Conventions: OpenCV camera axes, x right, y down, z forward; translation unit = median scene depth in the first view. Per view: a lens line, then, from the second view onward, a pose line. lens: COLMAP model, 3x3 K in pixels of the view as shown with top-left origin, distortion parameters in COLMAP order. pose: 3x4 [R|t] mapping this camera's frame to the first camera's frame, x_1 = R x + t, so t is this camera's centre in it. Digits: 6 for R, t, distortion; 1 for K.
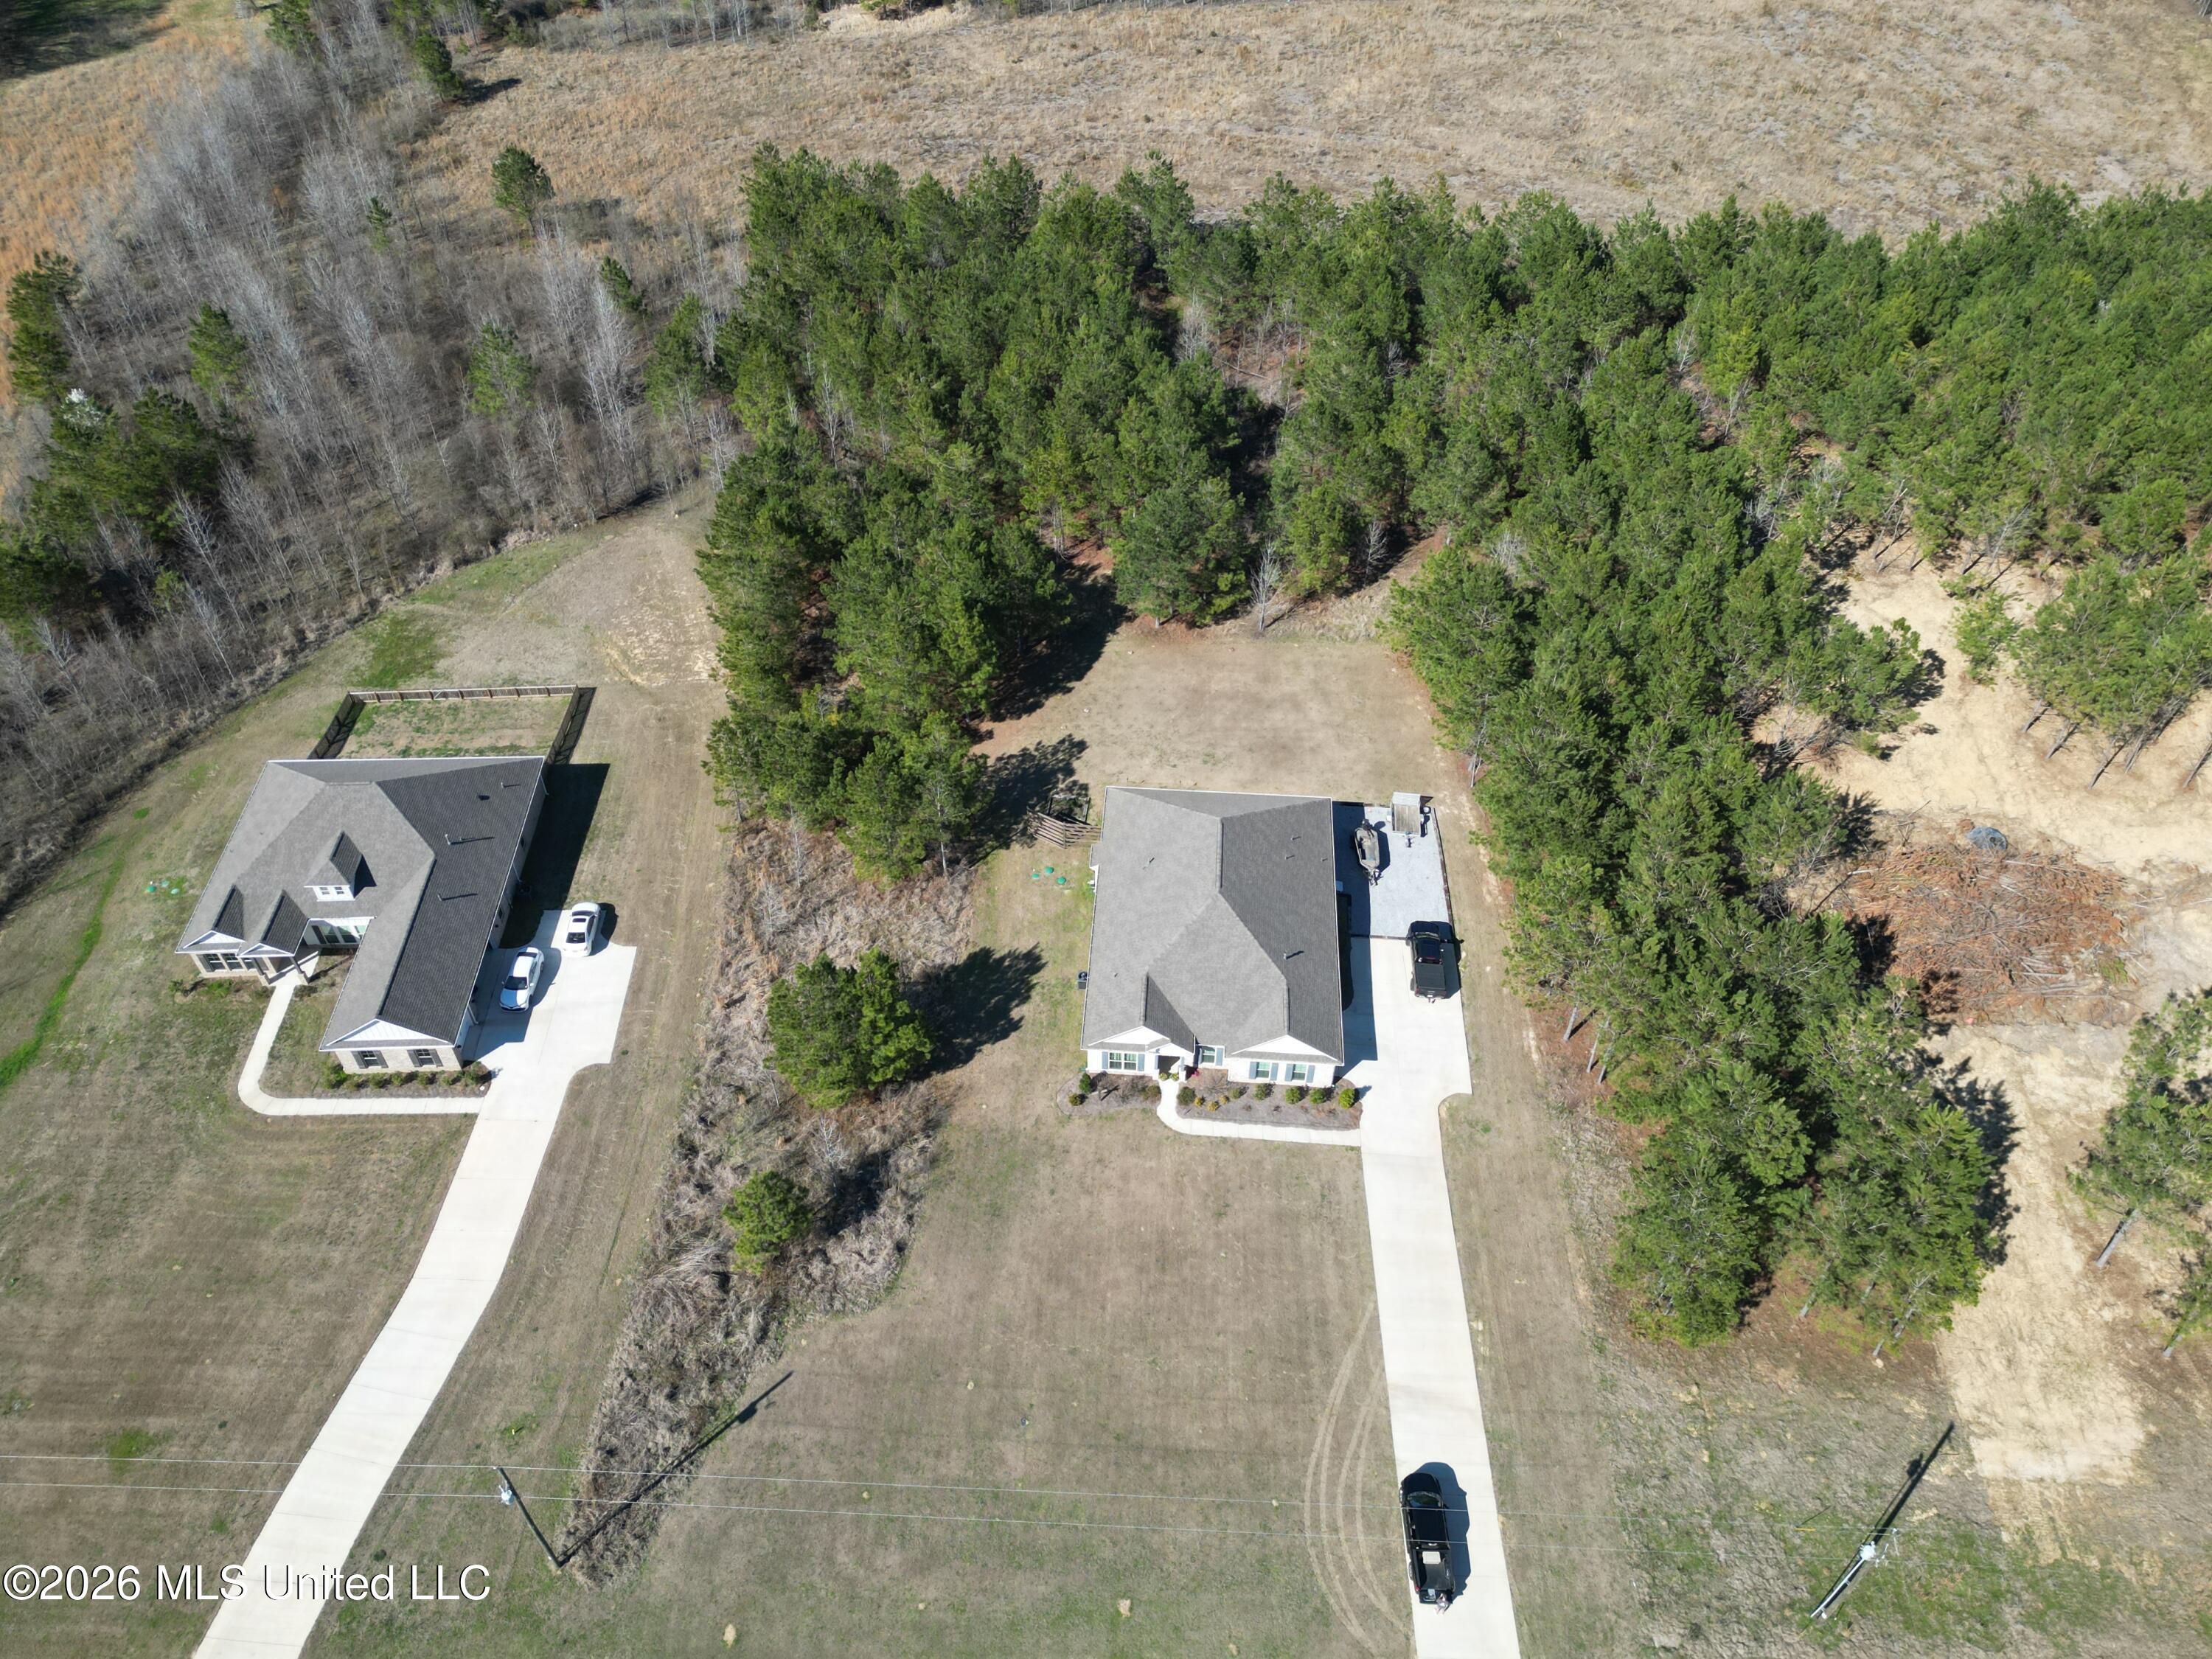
lens RADIAL K [[1625.2, 0, 1106.0], [0, 1625.2, 829.5], [0, 0, 1]] dist [0.076071, -0.071179]
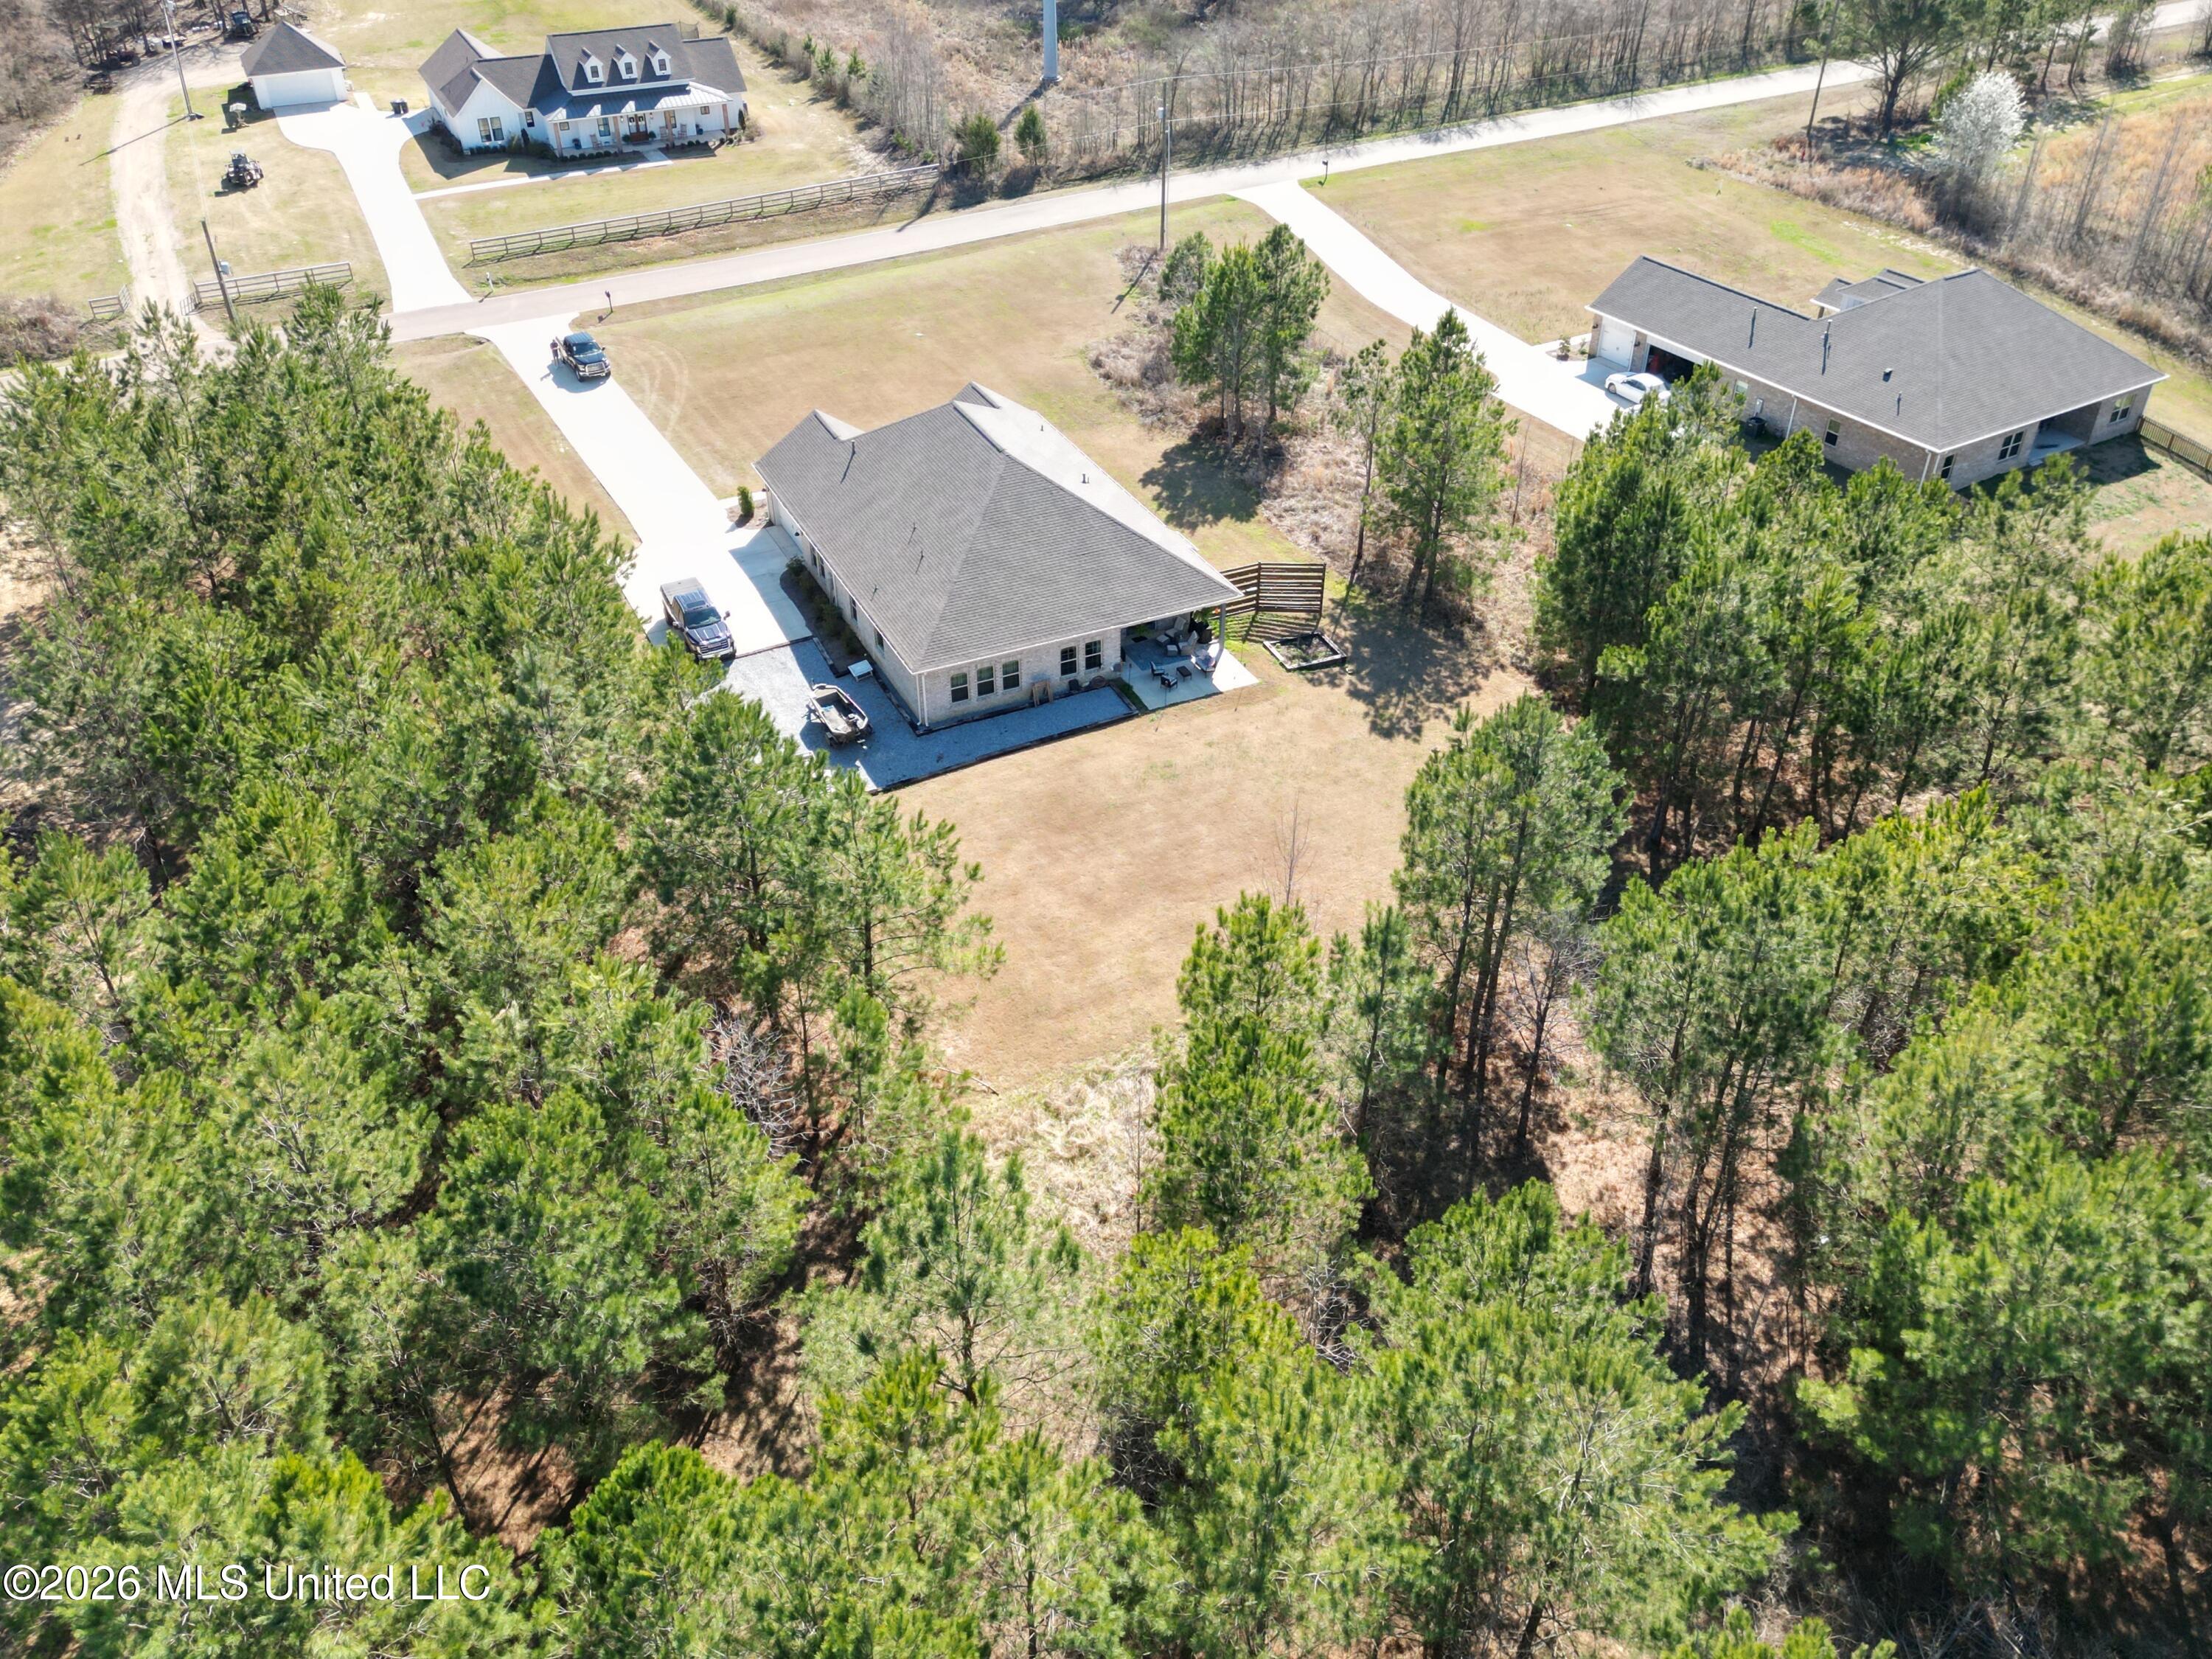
lens RADIAL K [[1778.6, 0, 1106.0], [0, 1778.6, 829.5], [0, 0, 1]] dist [0.070043, -0.068474]
pose [[-0.870336, 0.286568, -0.400493, 0.404442], [-0.347970, 0.217609, 0.911901, -0.712681], [0.348472, 0.933019, -0.089676, 1.291918]]
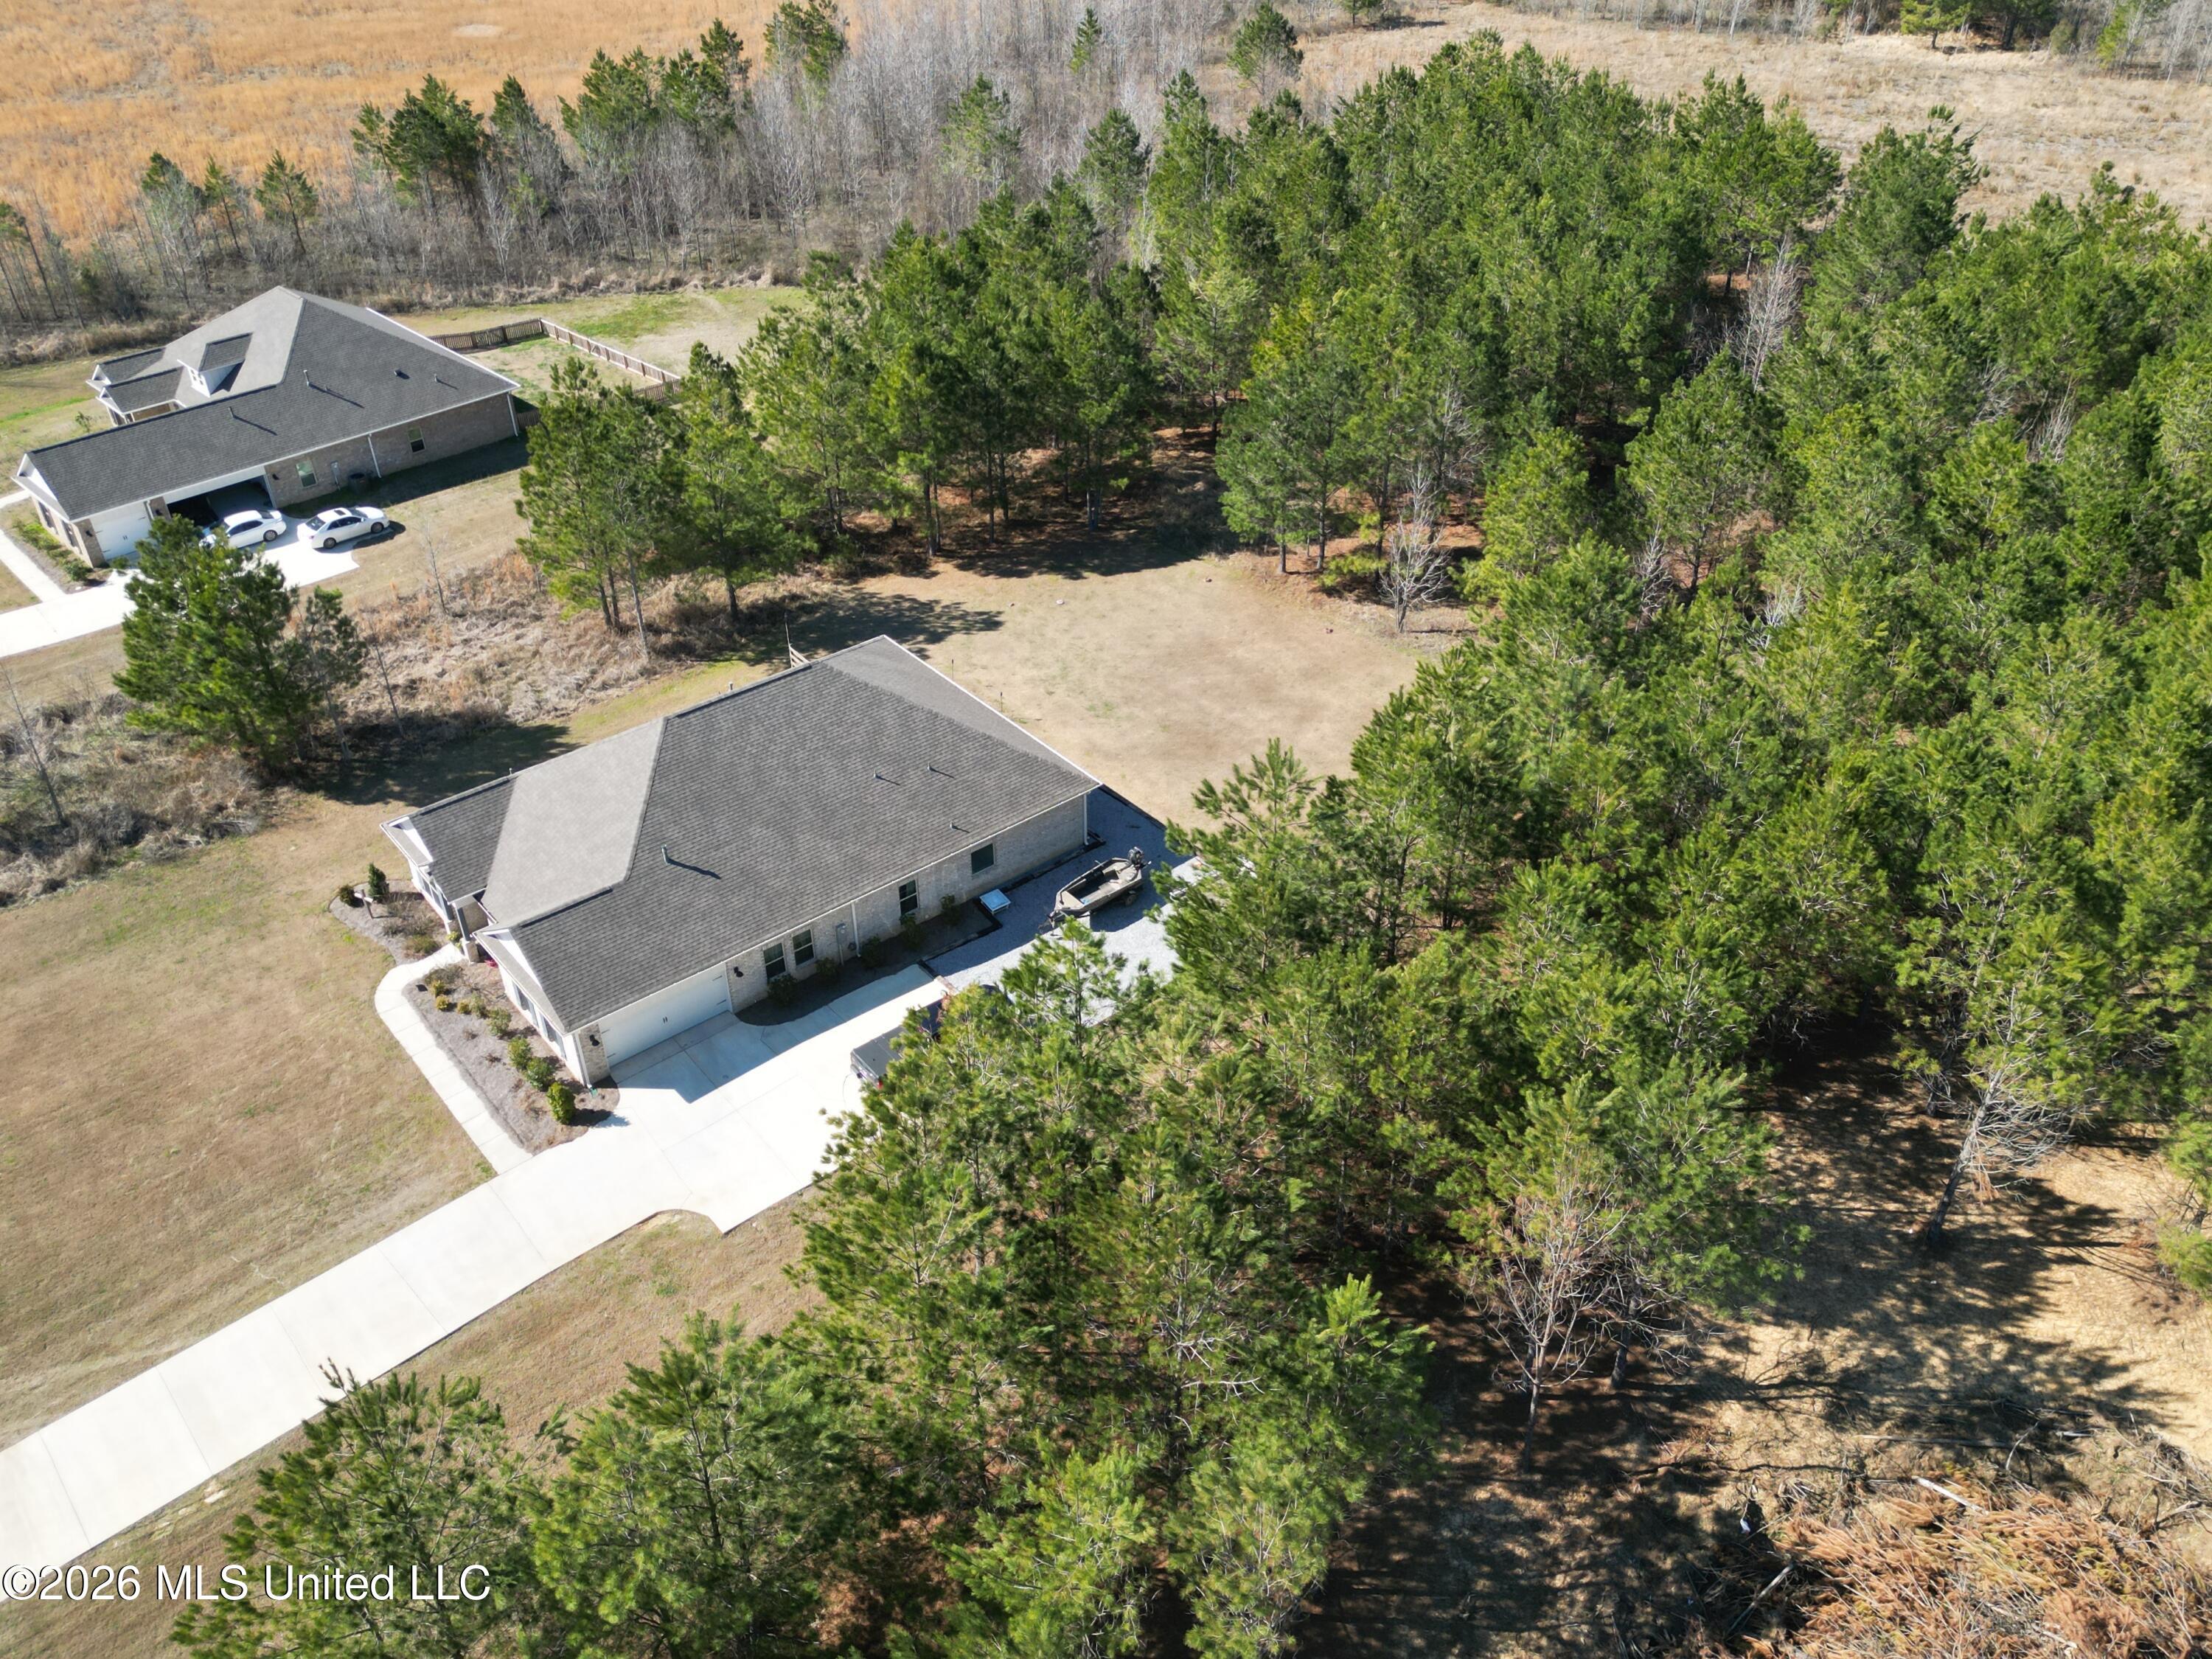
lens RADIAL K [[1778.6, 0, 1106.0], [0, 1778.6, 829.5], [0, 0, 1]] dist [0.070043, -0.068474]
pose [[0.686397, 0.415965, -0.596517, 0.593258], [-0.505887, 0.862385, 0.019248, -0.021229], [0.522434, 0.288559, 0.802369, 0.570565]]
